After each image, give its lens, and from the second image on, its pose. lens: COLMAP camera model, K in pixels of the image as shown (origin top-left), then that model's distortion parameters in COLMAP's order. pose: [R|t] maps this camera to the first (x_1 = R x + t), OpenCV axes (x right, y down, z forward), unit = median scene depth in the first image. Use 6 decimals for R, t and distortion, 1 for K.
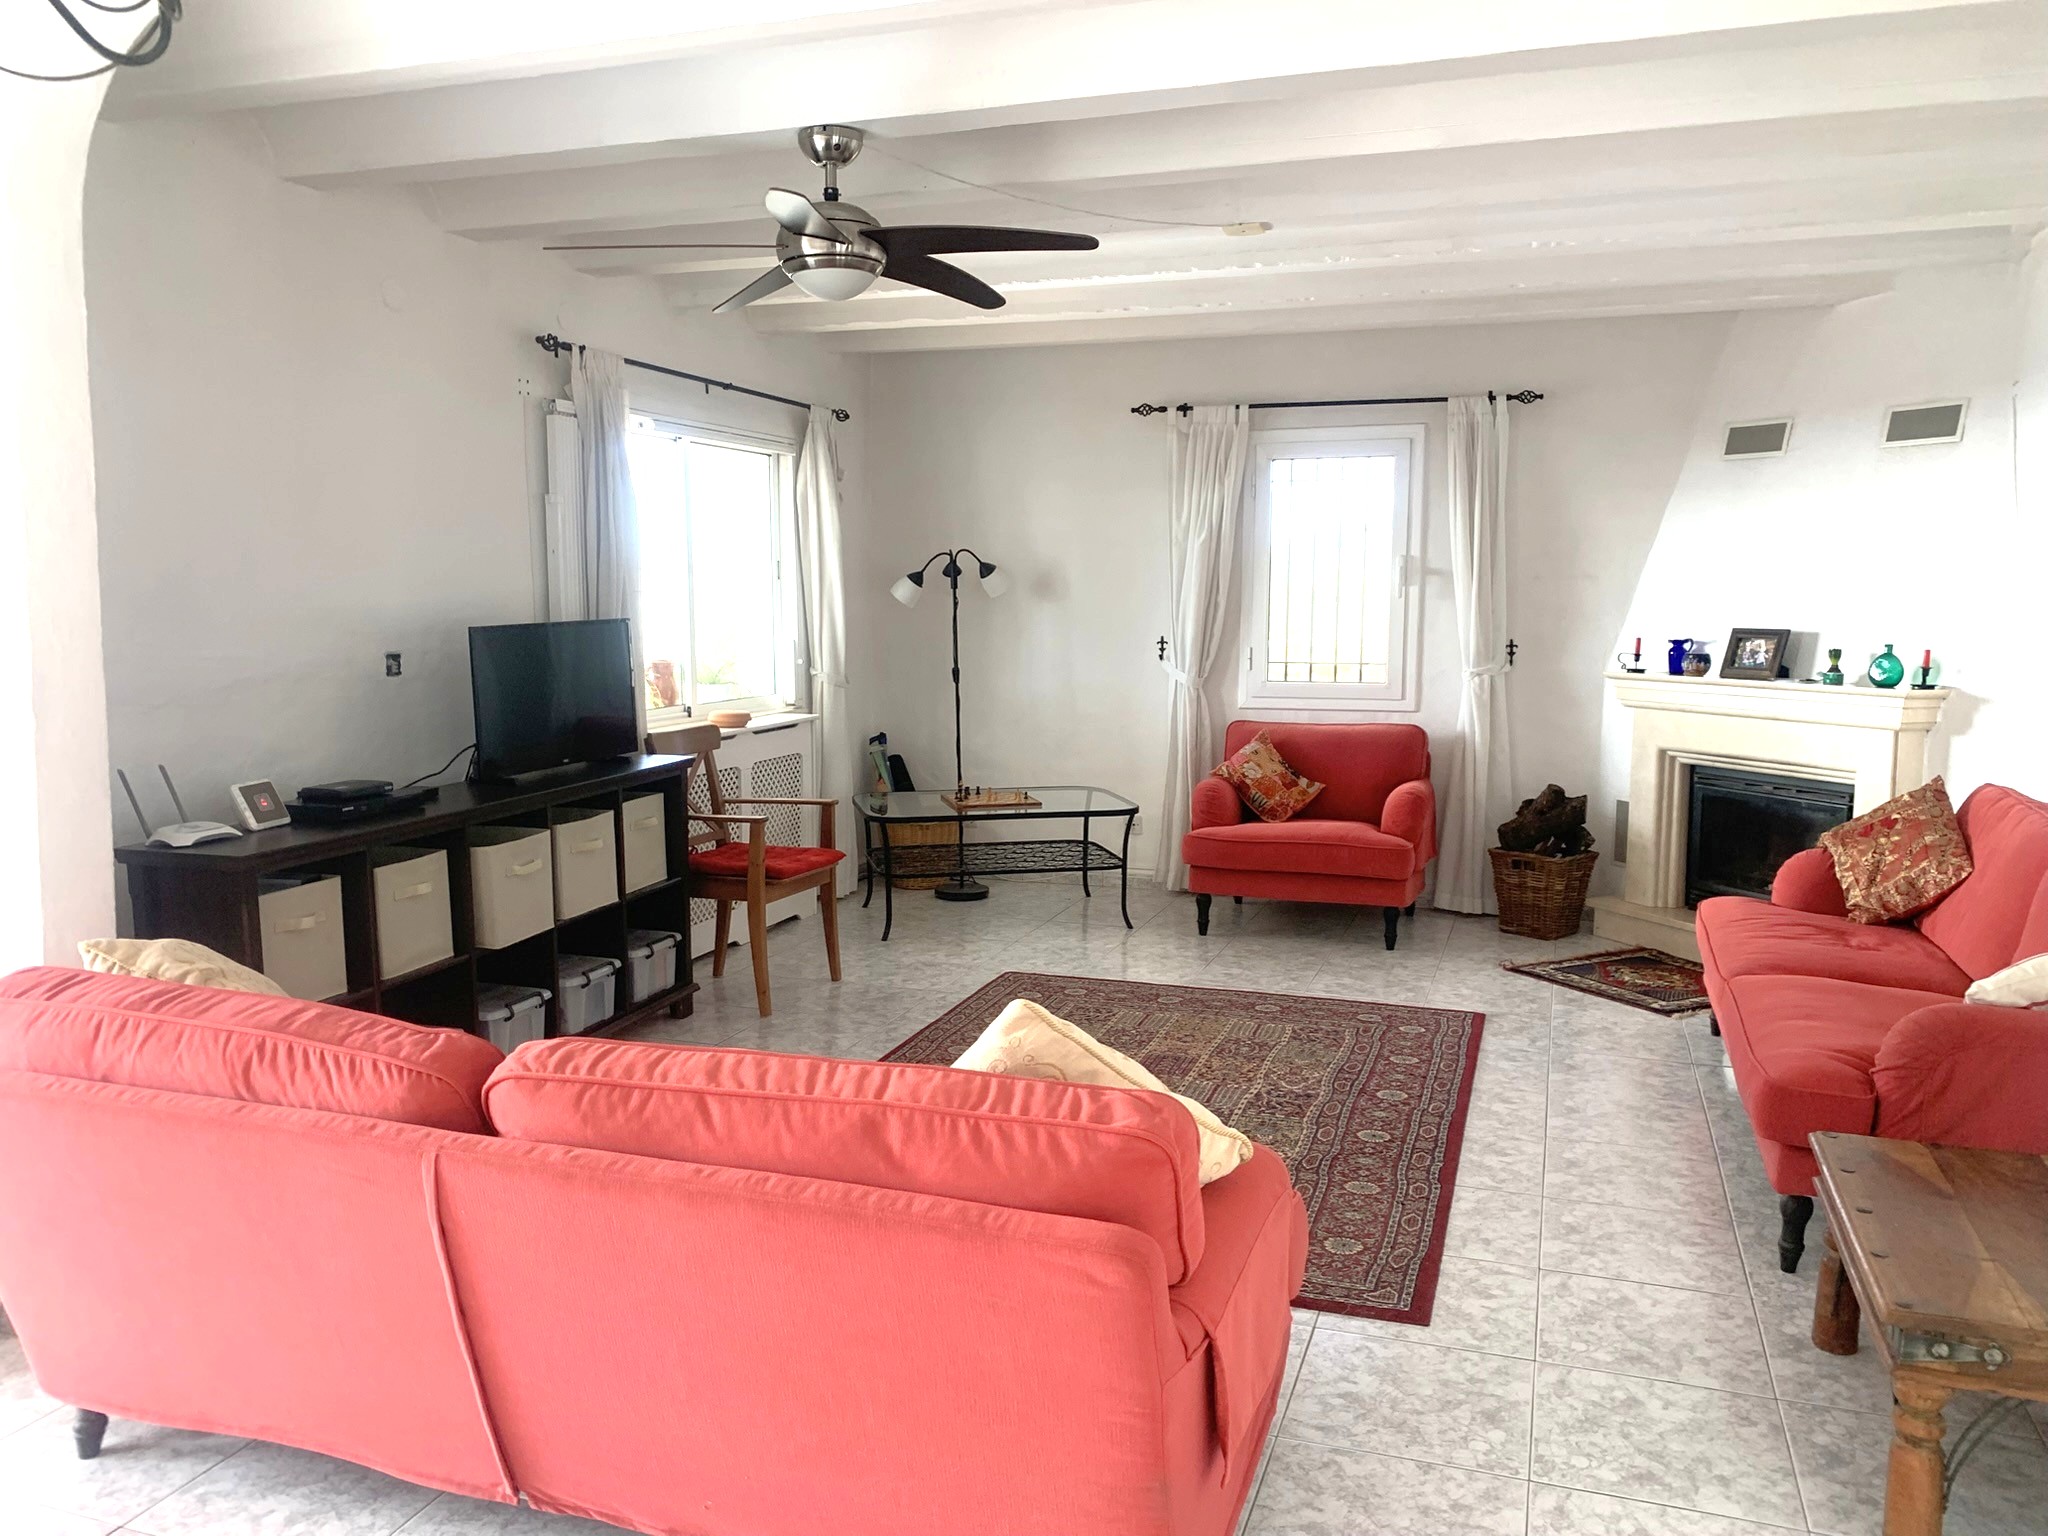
lens RADIAL K [[1554.5, 0, 1027.3], [0, 1554.5, 772.2], [0, 0, 1]] dist [0.022290, -0.025215]
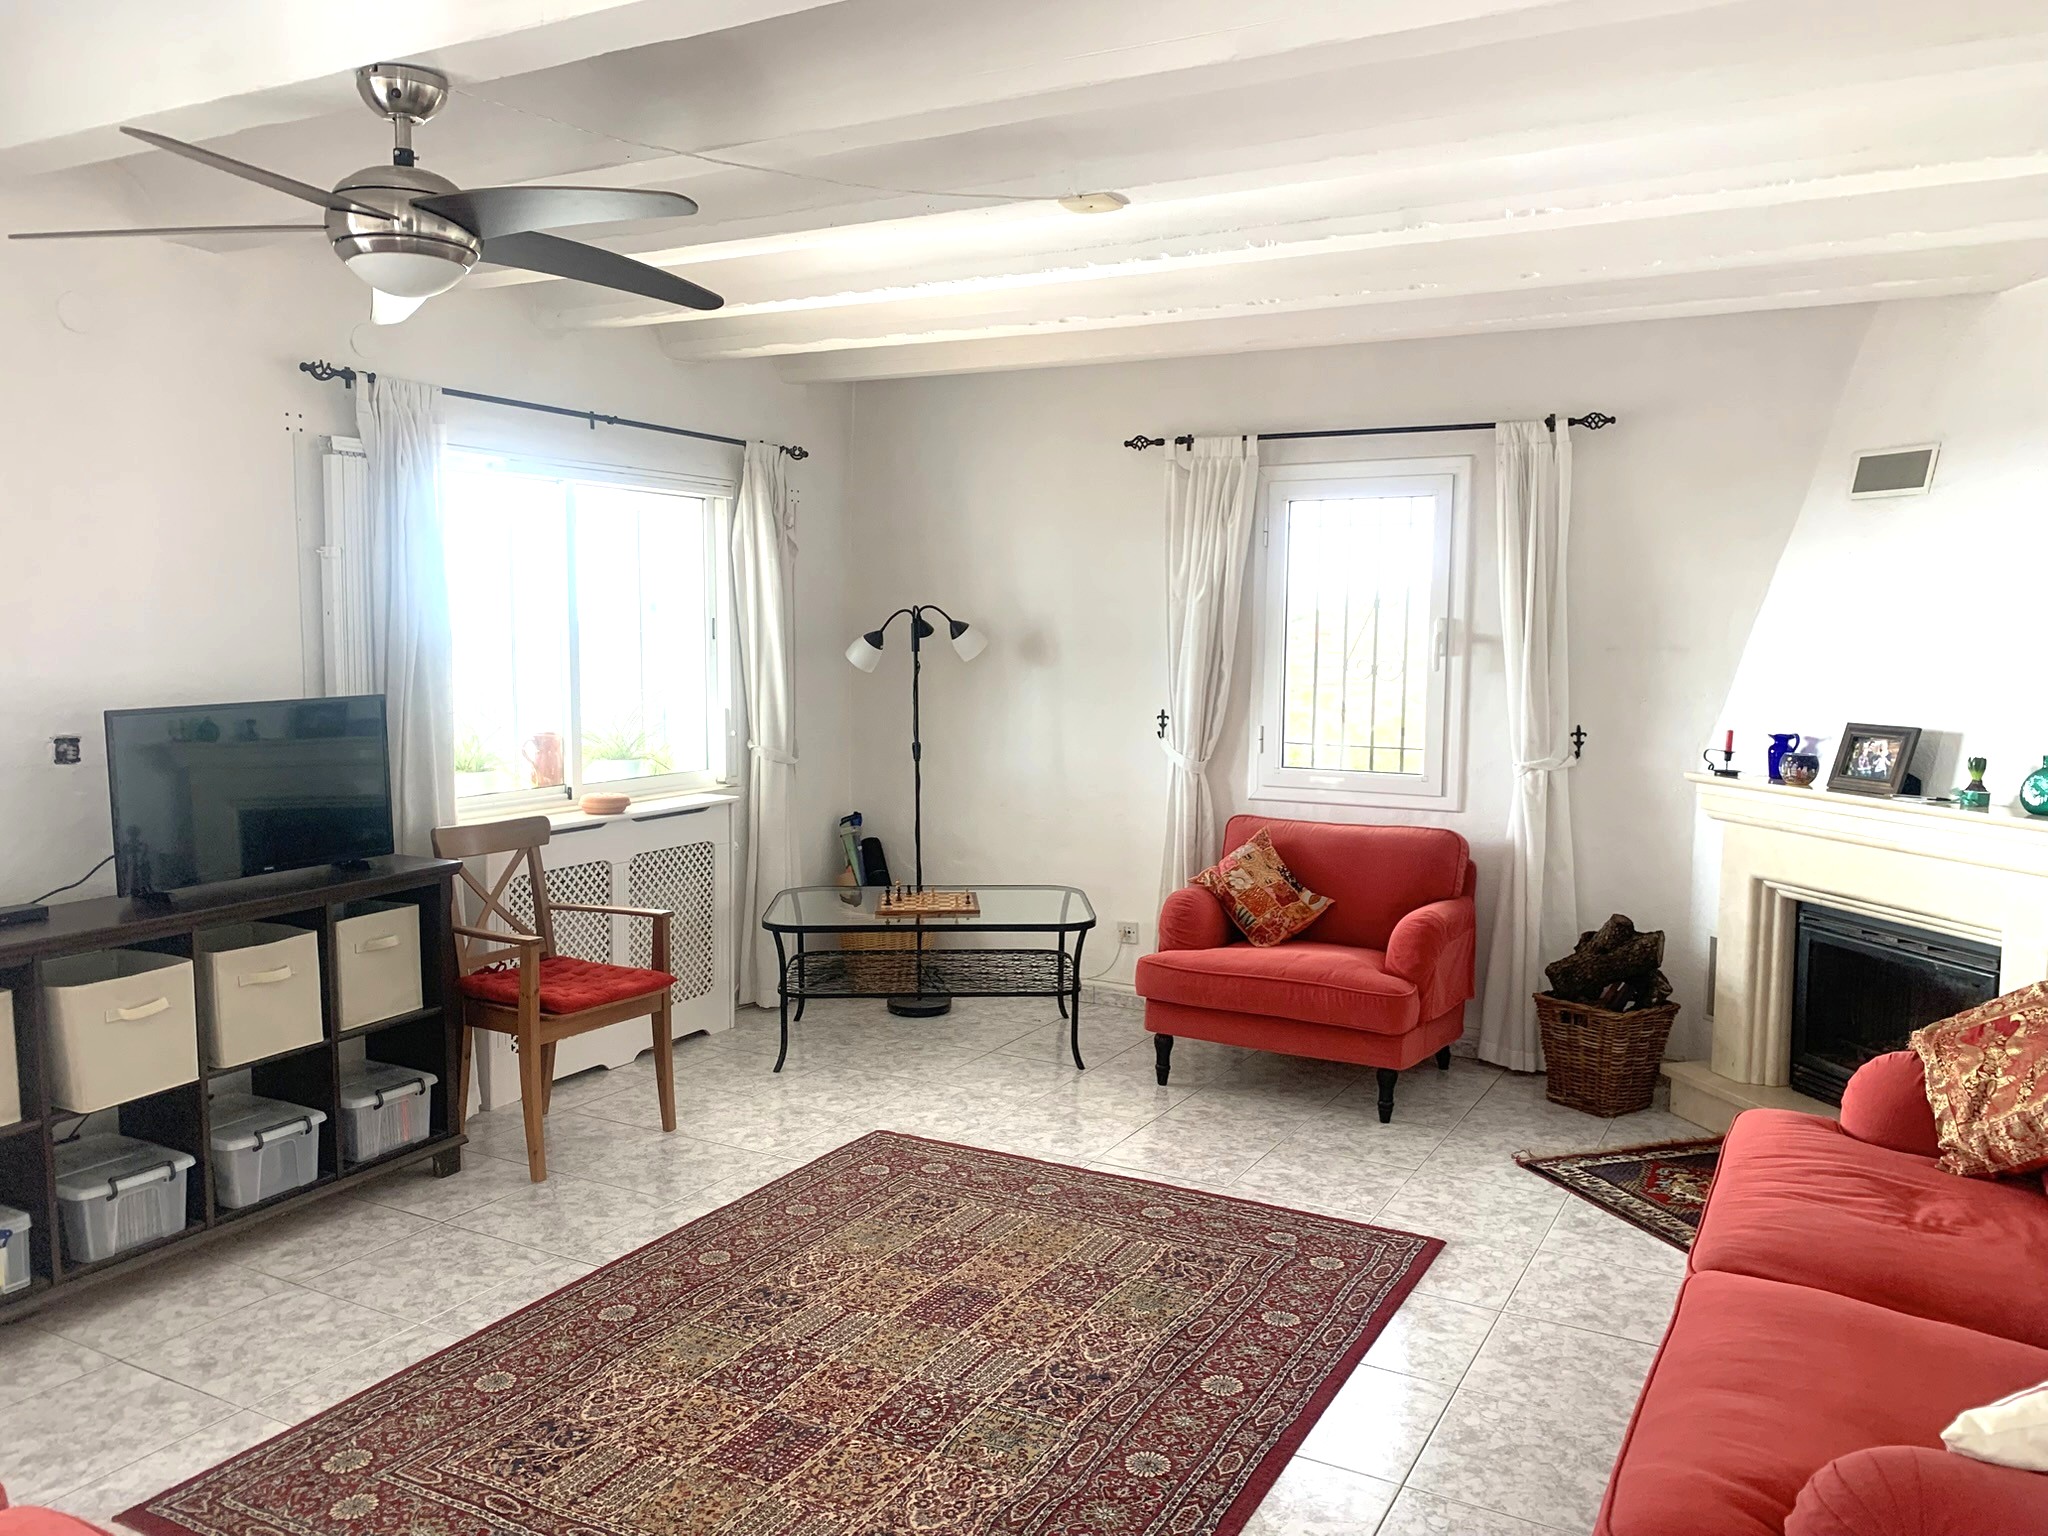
lens RADIAL K [[1554.5, 0, 1033.1], [0, 1554.5, 760.7], [0, 0, 1]] dist [0.022290, -0.025215]
pose [[0.986185, 0.022961, -0.164049, 0.192163], [-0.028151, 0.999172, -0.029381, -0.041634], [0.163238, 0.033593, 0.986015, 0.199600]]
